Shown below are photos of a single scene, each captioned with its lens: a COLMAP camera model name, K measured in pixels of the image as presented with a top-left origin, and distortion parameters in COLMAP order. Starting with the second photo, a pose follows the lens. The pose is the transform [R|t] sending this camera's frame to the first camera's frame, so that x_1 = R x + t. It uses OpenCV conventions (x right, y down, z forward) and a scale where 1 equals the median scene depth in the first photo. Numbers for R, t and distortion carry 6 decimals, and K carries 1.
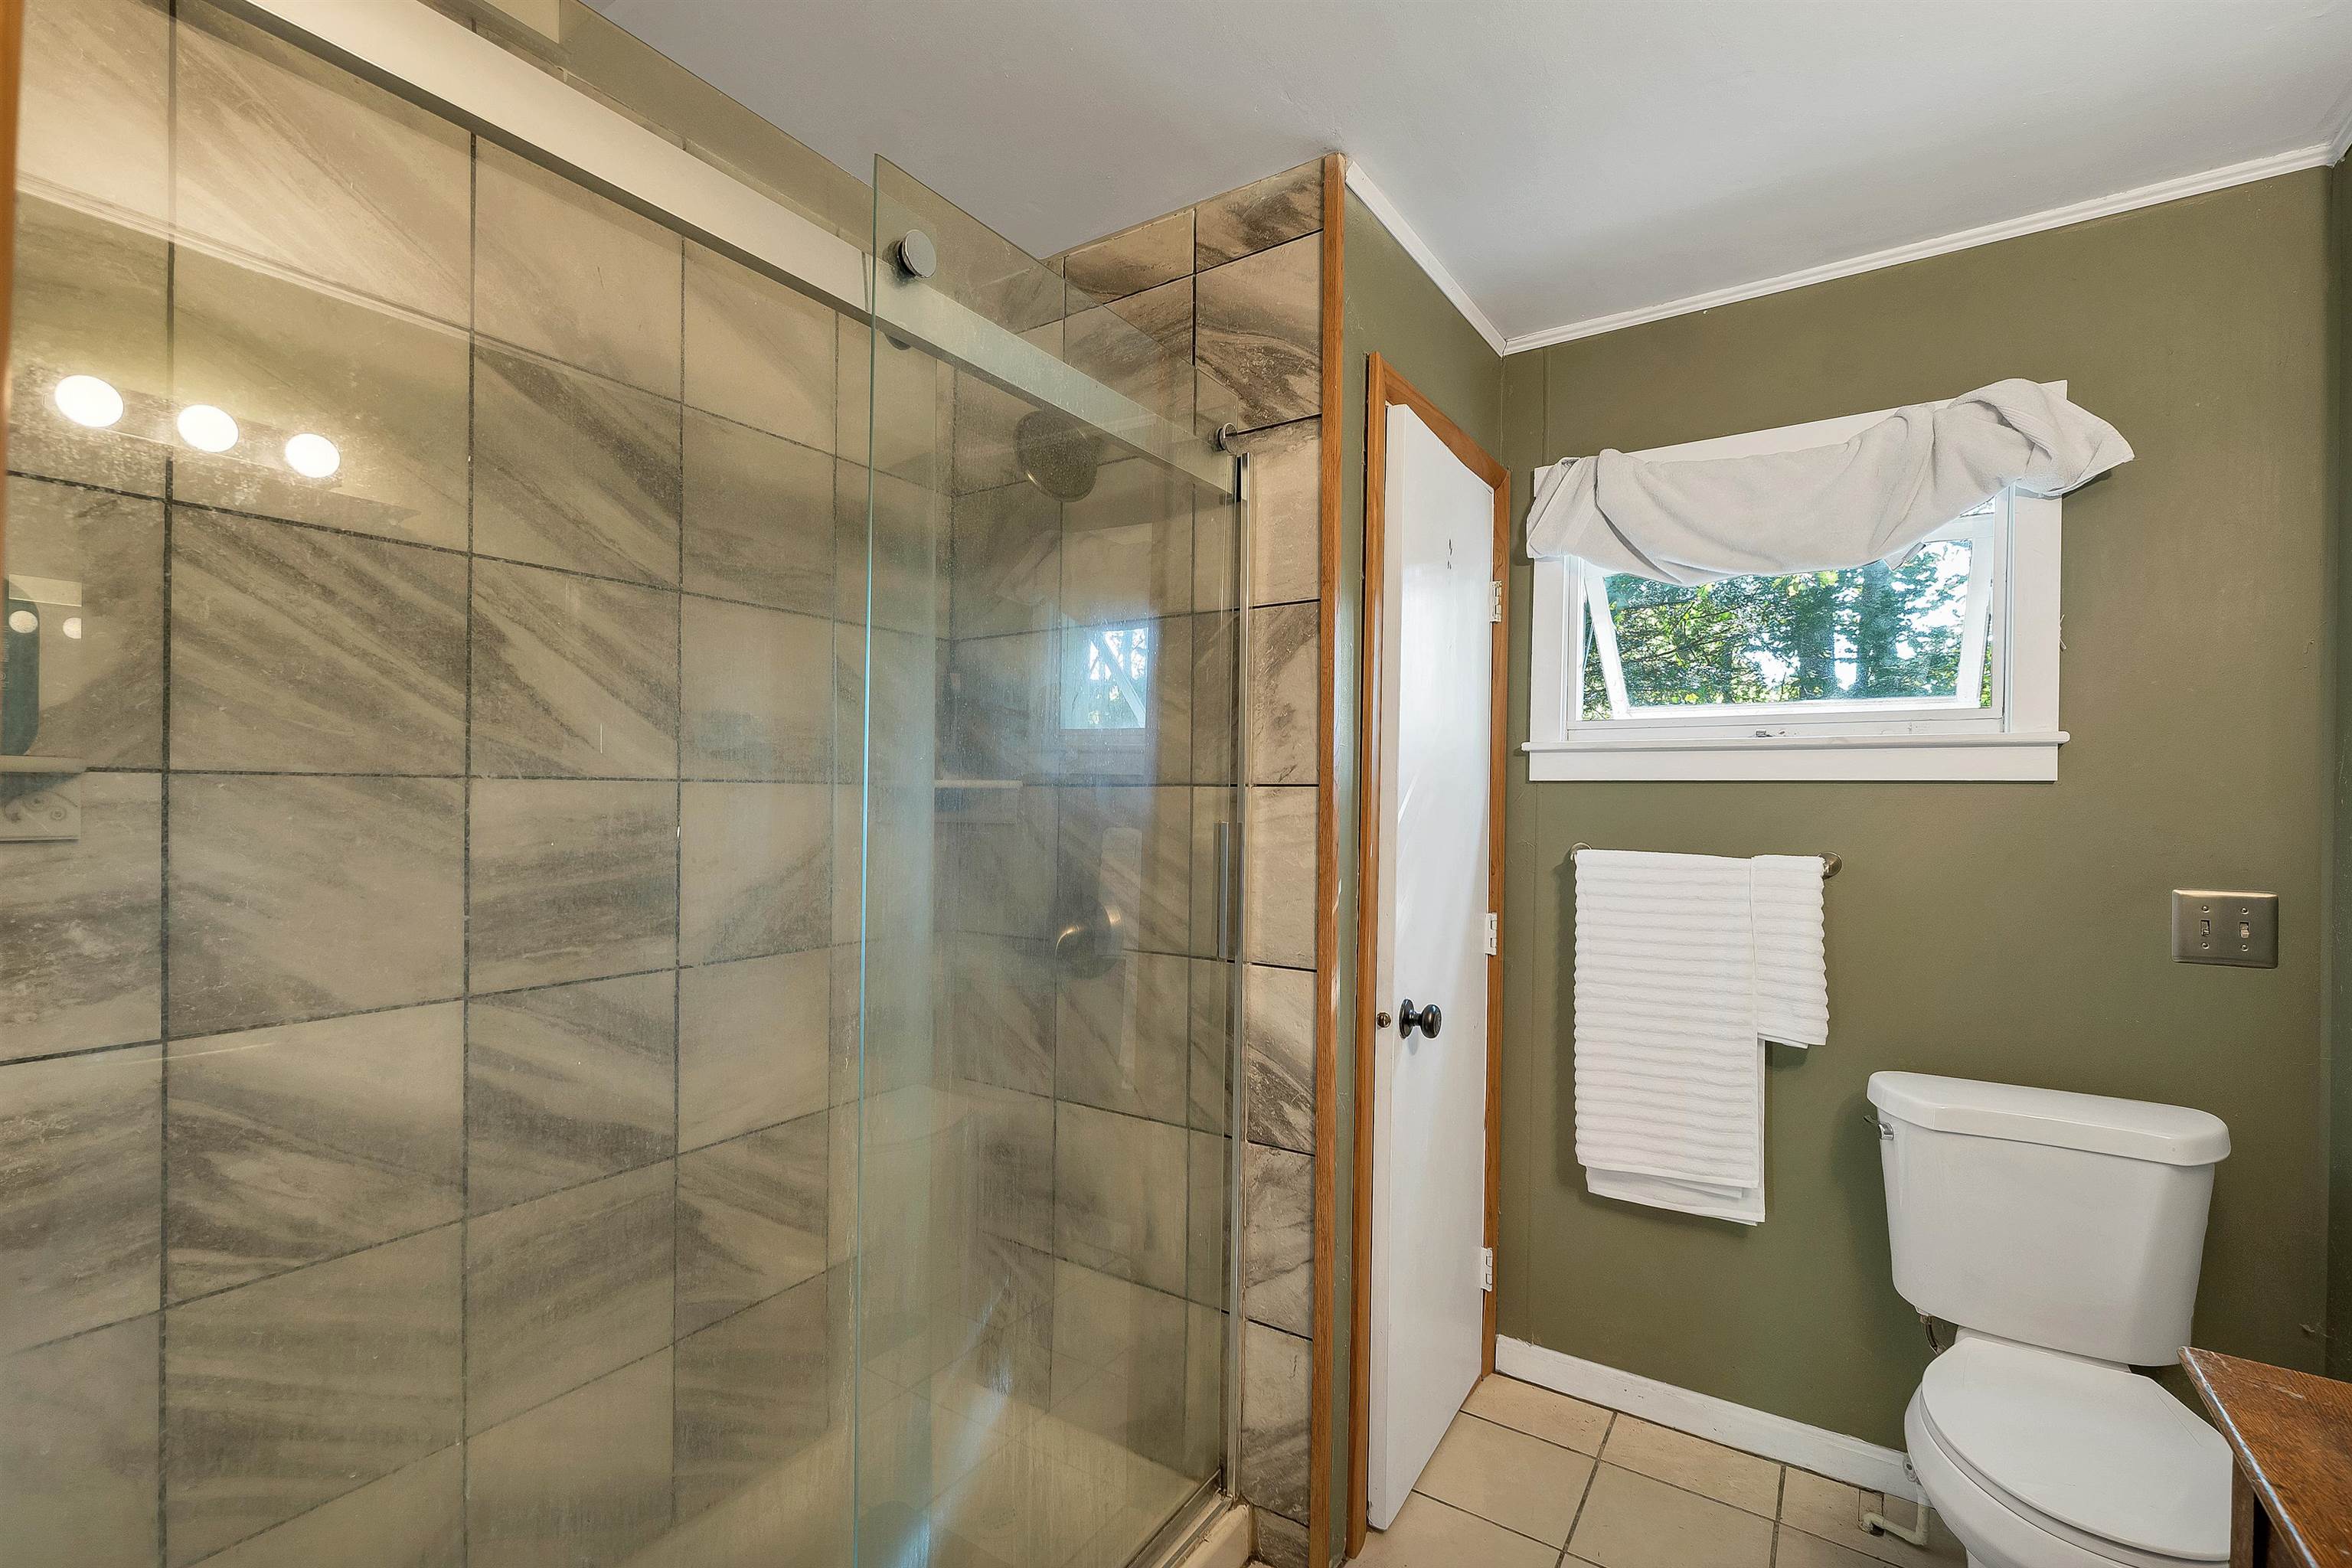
lens RADIAL K [[1018.8, 0, 1201.4], [0, 1018.8, 796.2], [0, 0, 1]] dist [-0.005065, 0.000136]
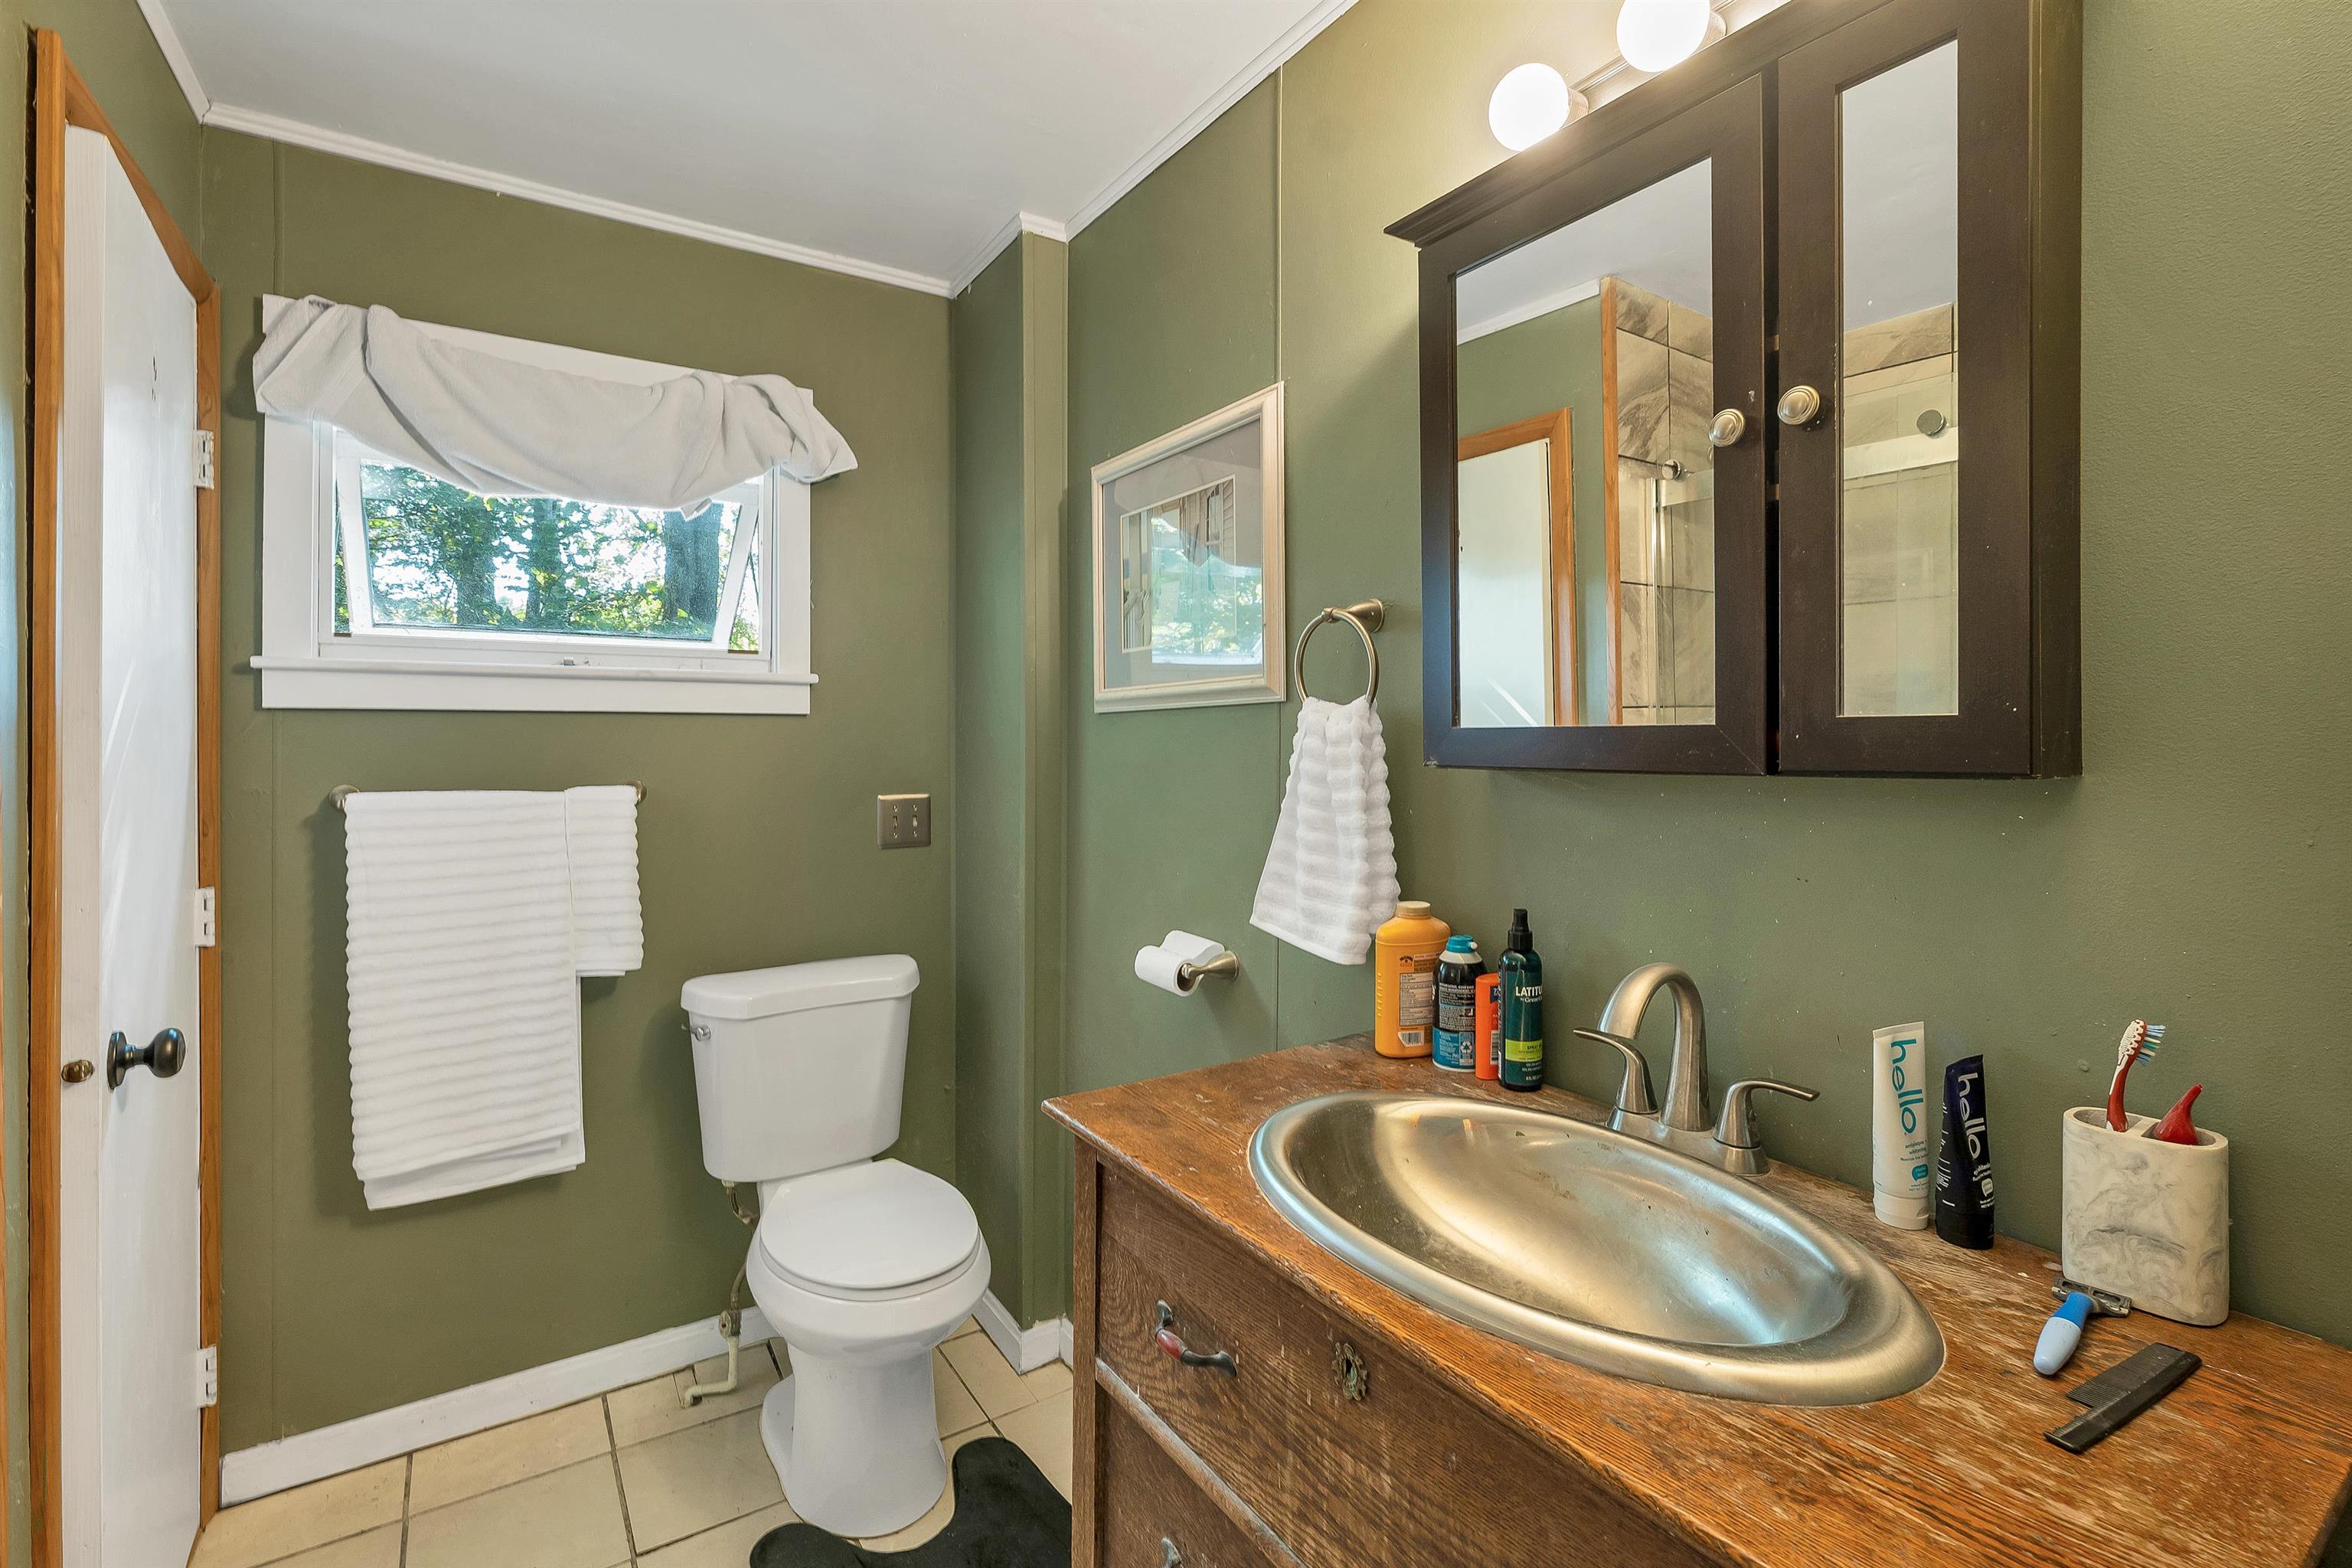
lens RADIAL K [[1018.8, 0, 1191.7], [0, 1018.8, 739.8], [0, 0, 1]] dist [-0.005065, 0.000136]
pose [[0.404669, -0.013766, 0.914360, -0.098745], [0.001165, 0.999894, 0.014538, -0.001307], [-0.914462, -0.004818, 0.404642, 0.068751]]
